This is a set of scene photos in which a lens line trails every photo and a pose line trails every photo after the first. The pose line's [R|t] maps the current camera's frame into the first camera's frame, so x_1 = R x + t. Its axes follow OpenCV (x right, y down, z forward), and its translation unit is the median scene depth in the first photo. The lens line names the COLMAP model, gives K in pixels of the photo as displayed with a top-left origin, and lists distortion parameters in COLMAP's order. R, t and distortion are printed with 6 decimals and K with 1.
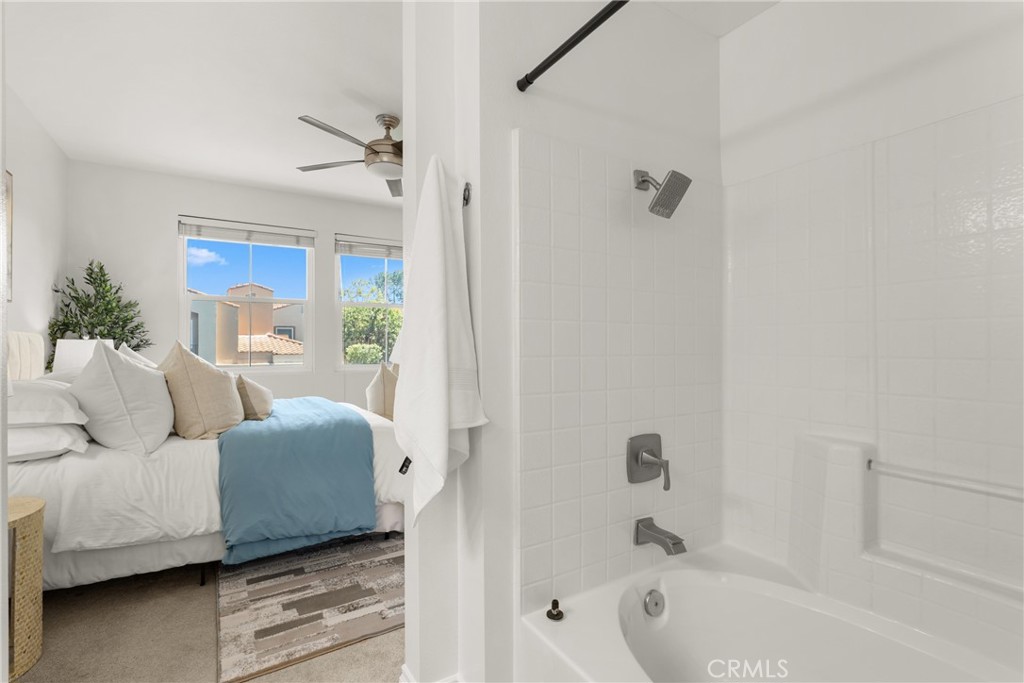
lens RADIAL K [[472.3, 0, 508.3], [0, 472.3, 338.4], [0, 0, 1]] dist [-0.007271, 0.002652]
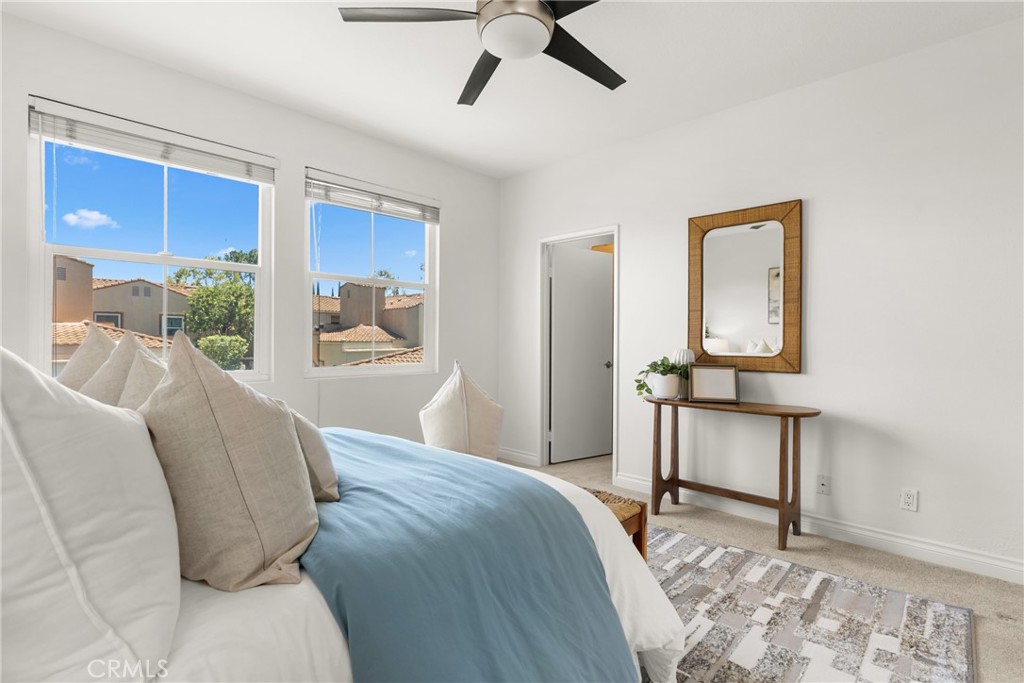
lens RADIAL K [[472.3, 0, 472.8], [0, 472.3, 337.1], [0, 0, 1]] dist [-0.007271, 0.002652]
pose [[0.966462, 0.010033, 0.256615, -0.309207], [-0.012939, 0.999870, 0.009637, 0.003422], [-0.256485, -0.012634, 0.966466, 0.310508]]
